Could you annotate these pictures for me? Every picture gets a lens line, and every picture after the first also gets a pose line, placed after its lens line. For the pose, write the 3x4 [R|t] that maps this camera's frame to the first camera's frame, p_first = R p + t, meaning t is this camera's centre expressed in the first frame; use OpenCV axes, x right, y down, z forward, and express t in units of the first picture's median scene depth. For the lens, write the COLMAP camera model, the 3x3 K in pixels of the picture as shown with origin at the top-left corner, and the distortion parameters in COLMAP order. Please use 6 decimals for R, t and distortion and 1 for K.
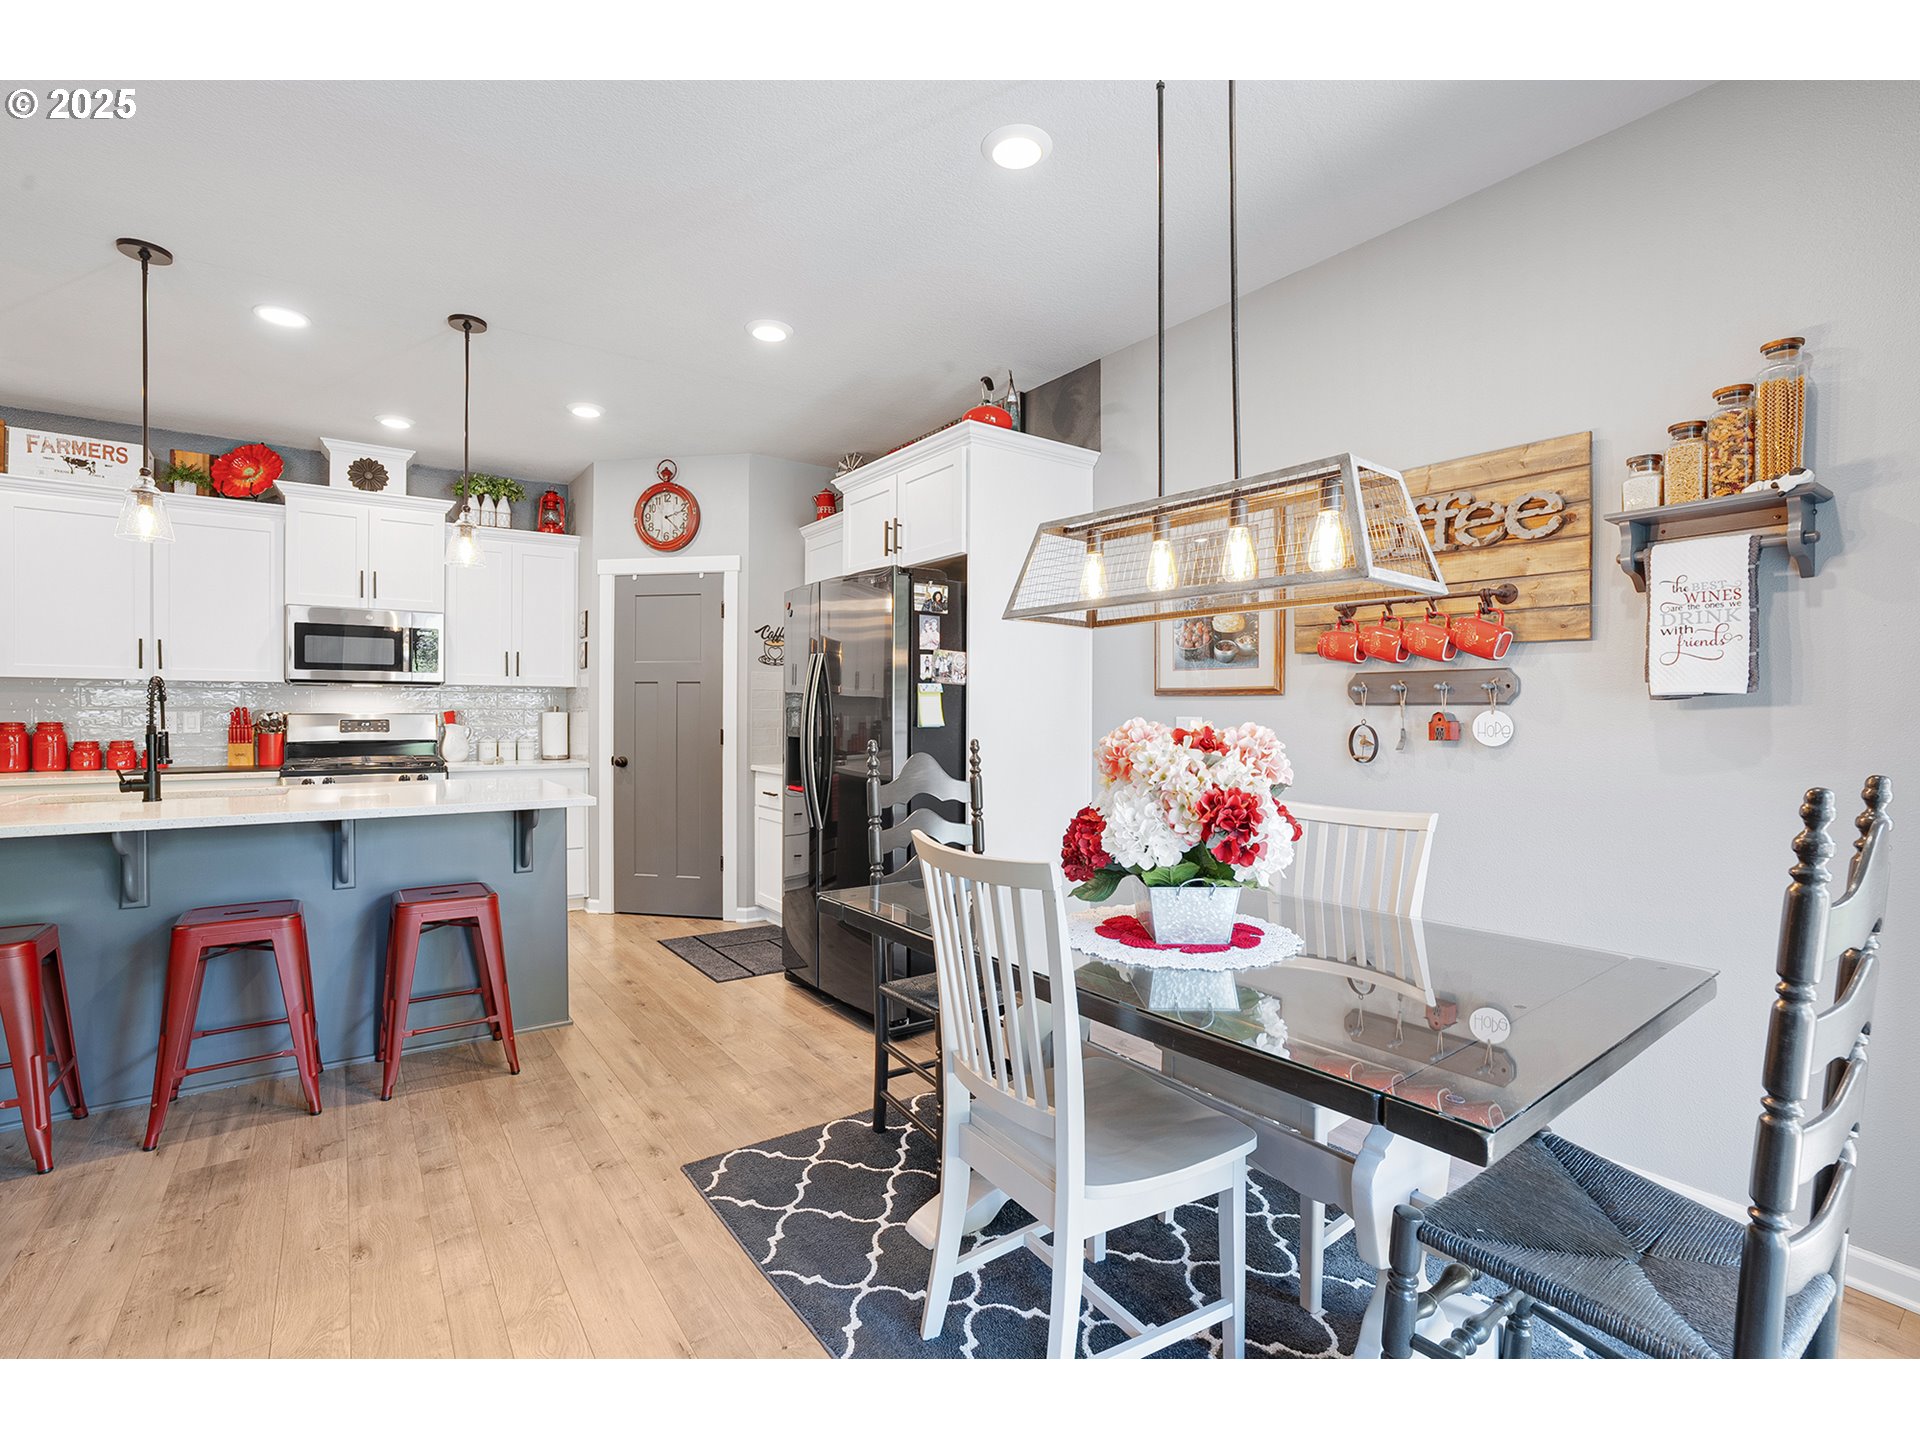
lens RADIAL K [[874.5, 0, 960.8], [0, 874.5, 713.5], [0, 0, 1]] dist [-0.044100, 0.016350]
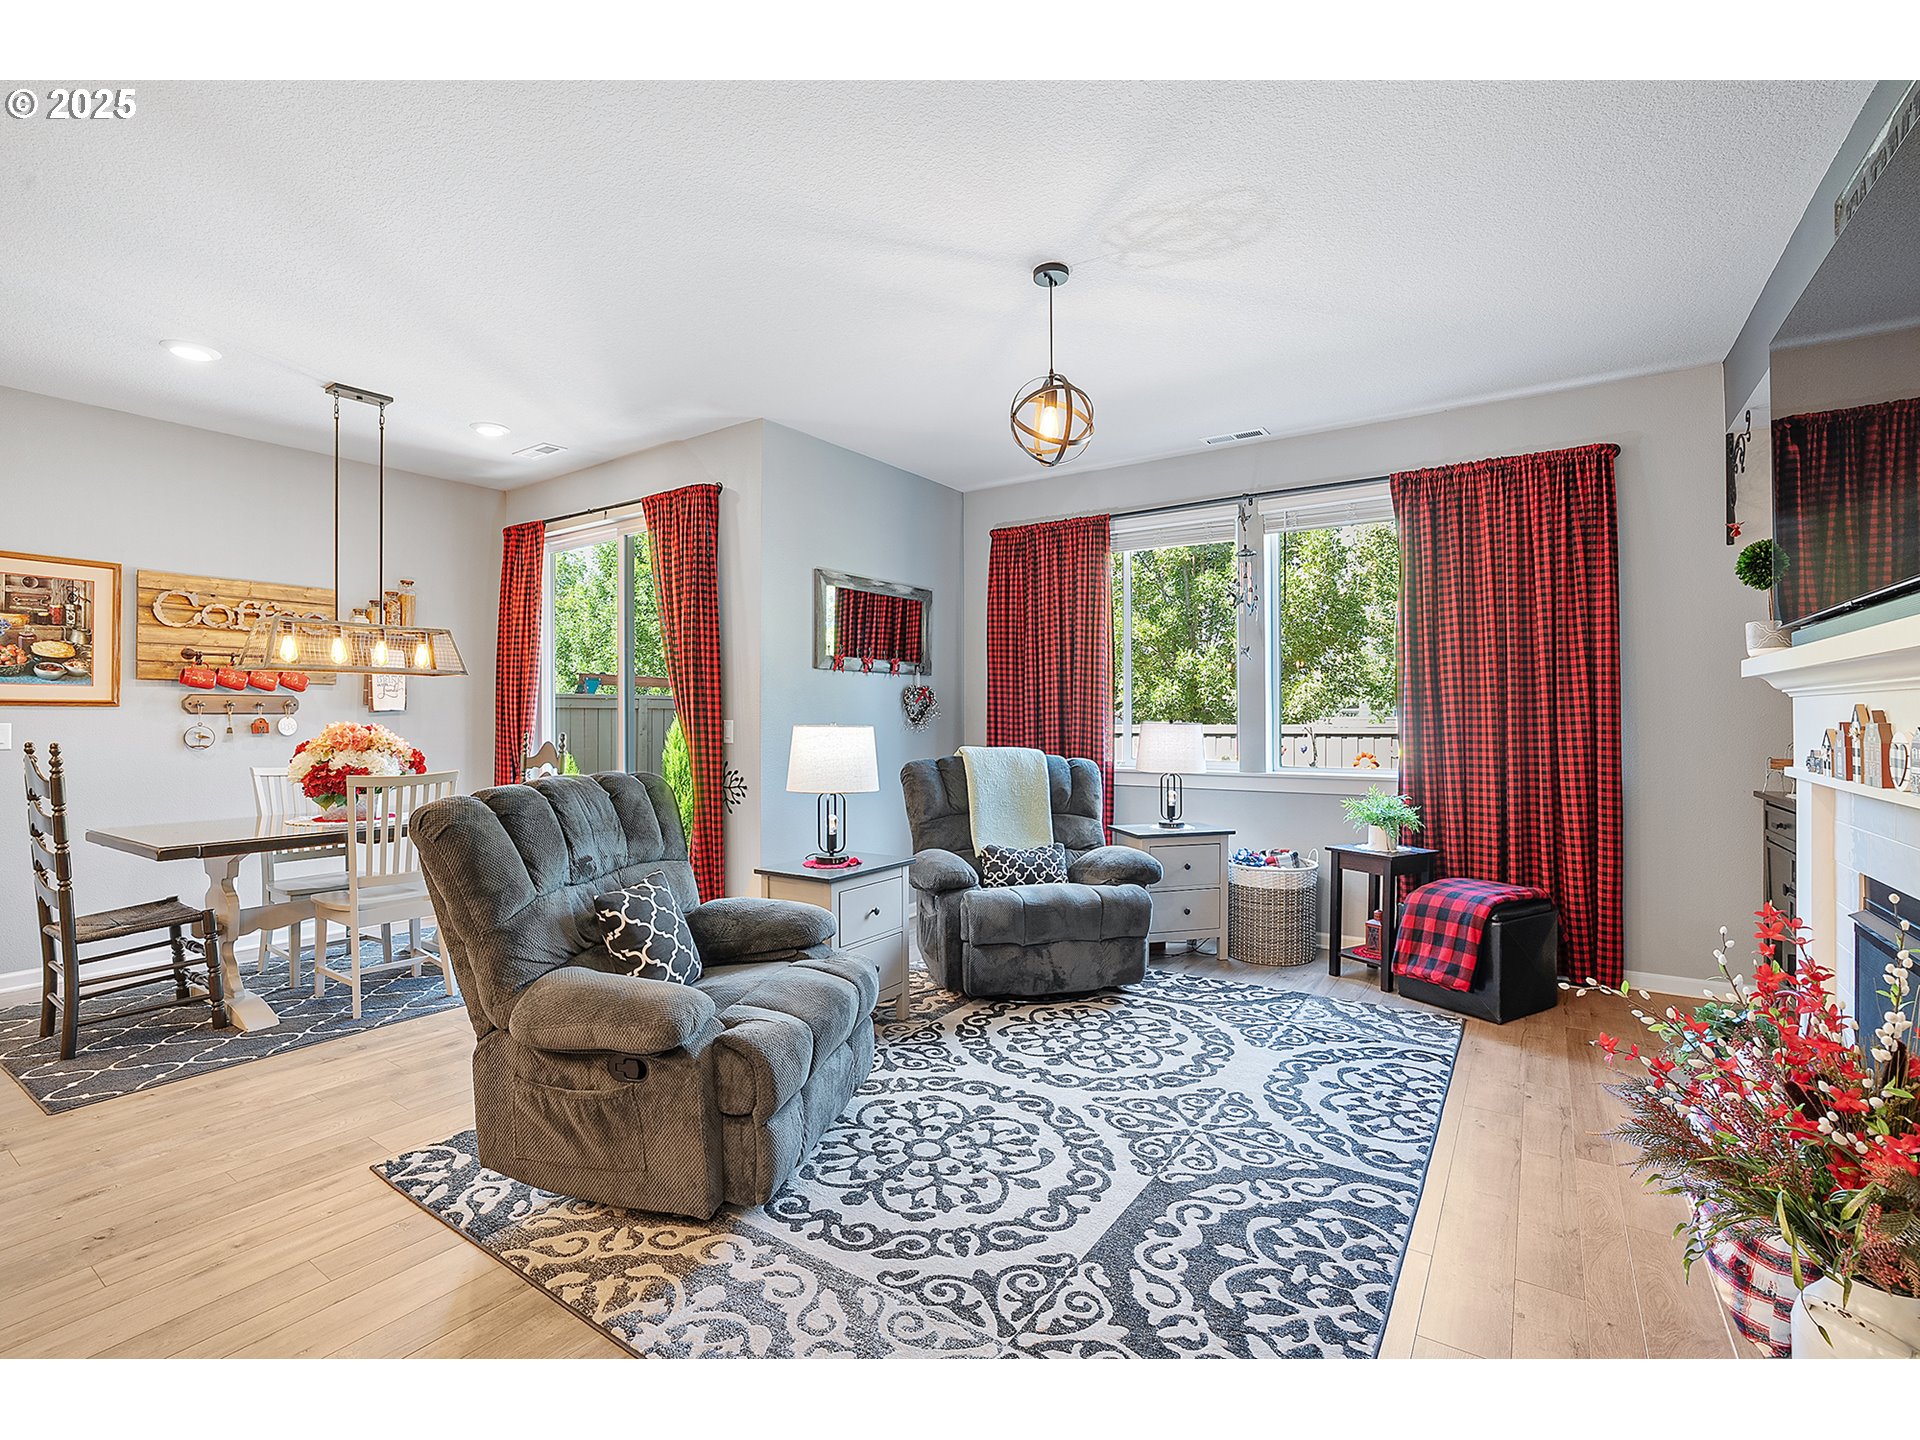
lens RADIAL K [[874.5, 0, 953.8], [0, 874.5, 719.3], [0, 0, 1]] dist [-0.044100, 0.016350]
pose [[-0.340514, -0.004646, 0.940228, -1.029819], [0.001495, 0.999984, 0.005482, -0.004491], [-0.940238, 0.003272, -0.340502, 0.140834]]
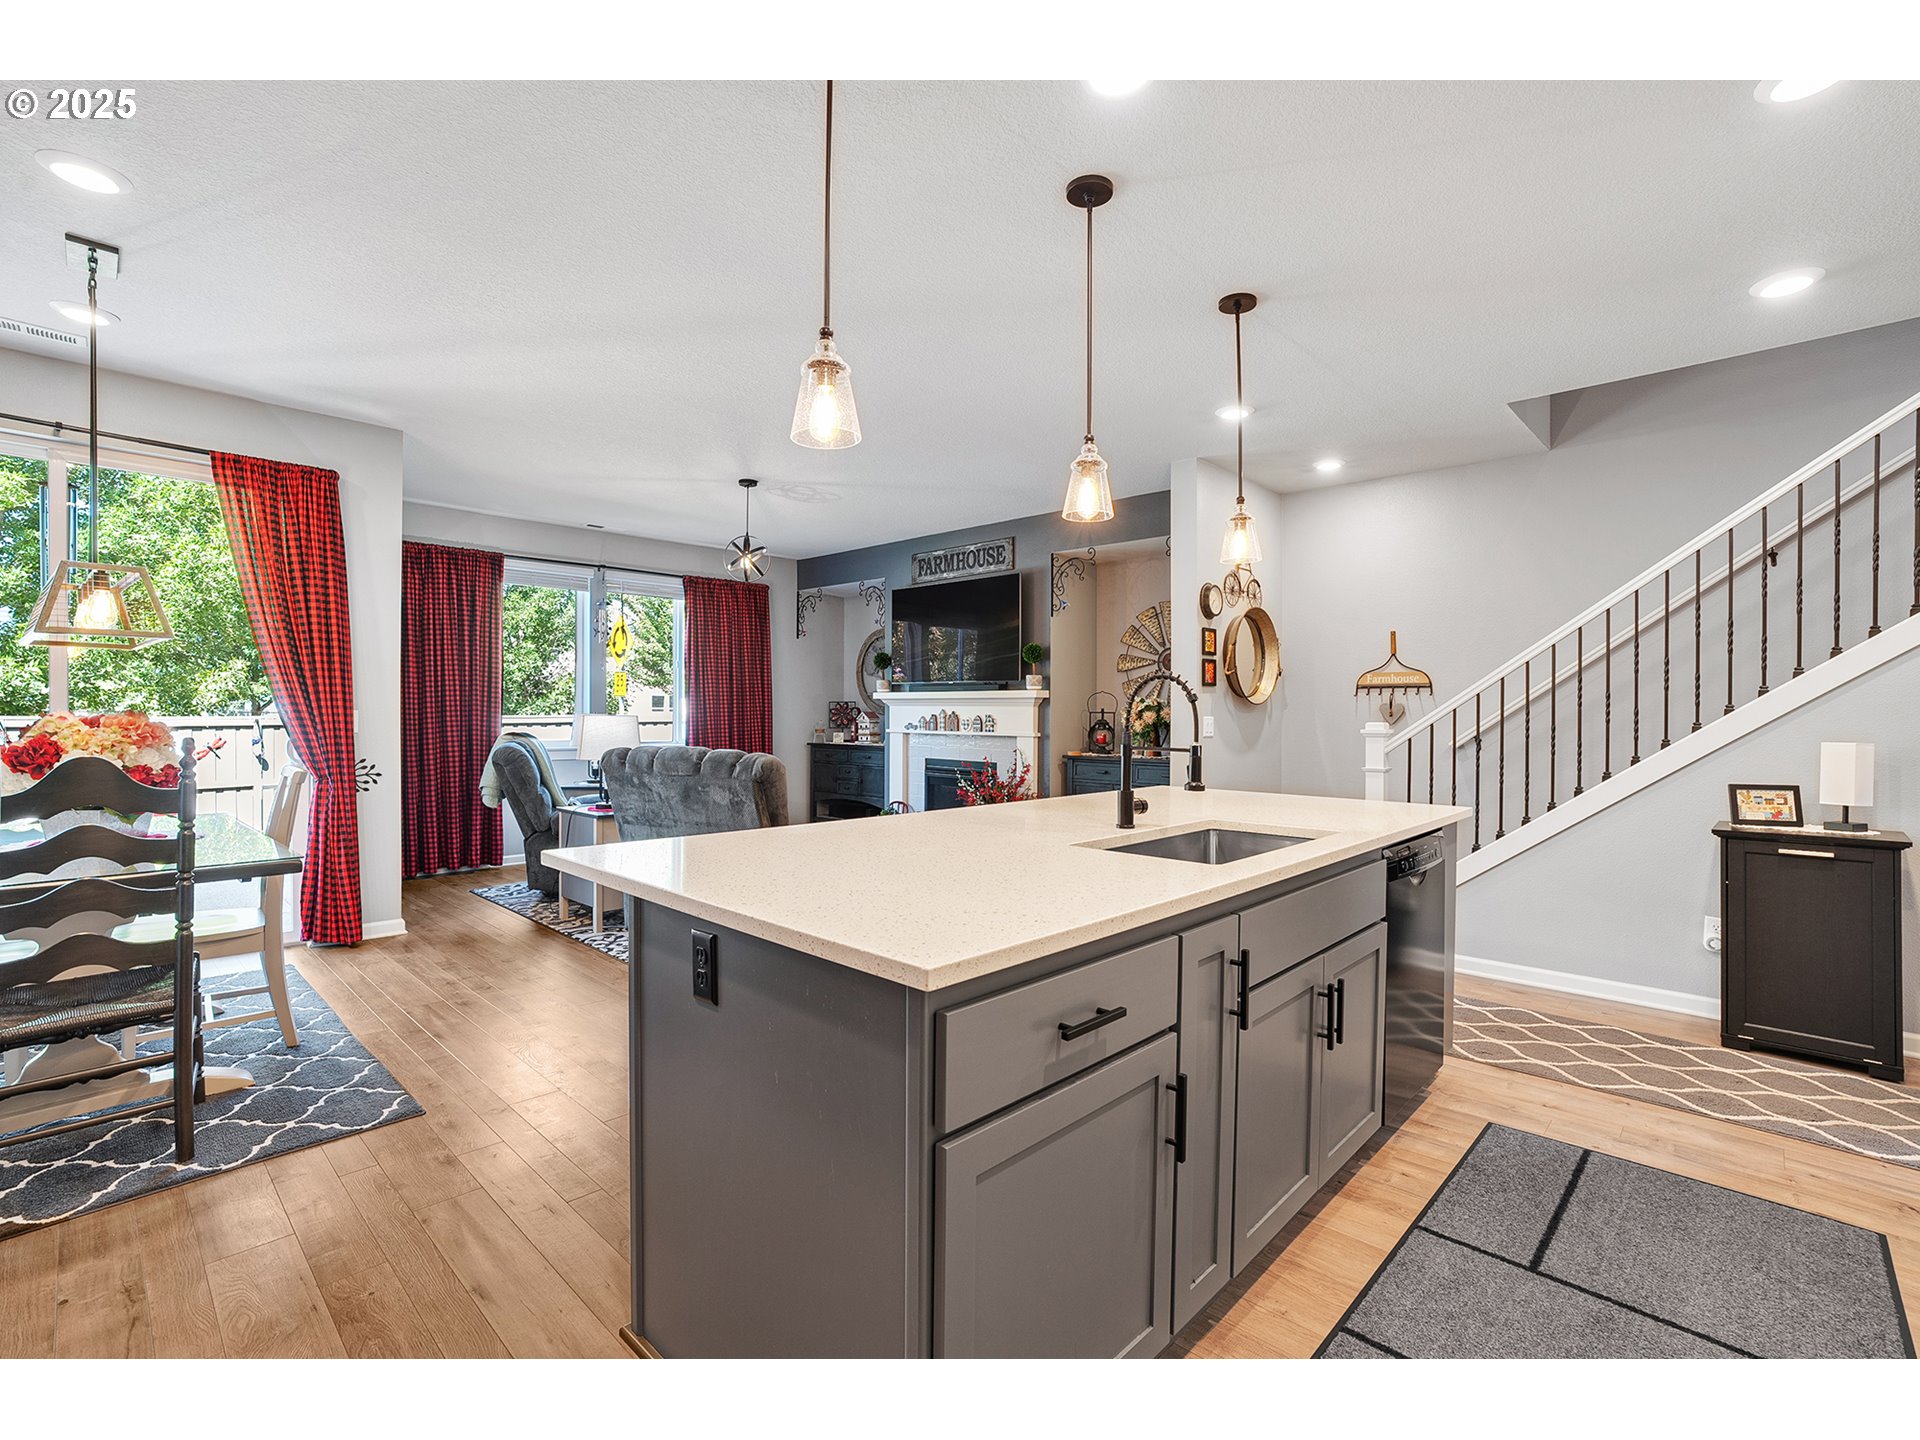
lens RADIAL K [[874.5, 0, 953.1], [0, 874.5, 716.7], [0, 0, 1]] dist [-0.044100, 0.016350]
pose [[-0.984041, -0.010305, -0.177642, -0.456370], [-0.011105, 0.999932, 0.003510, -0.001733], [0.177594, 0.005427, -0.984089, 1.268550]]
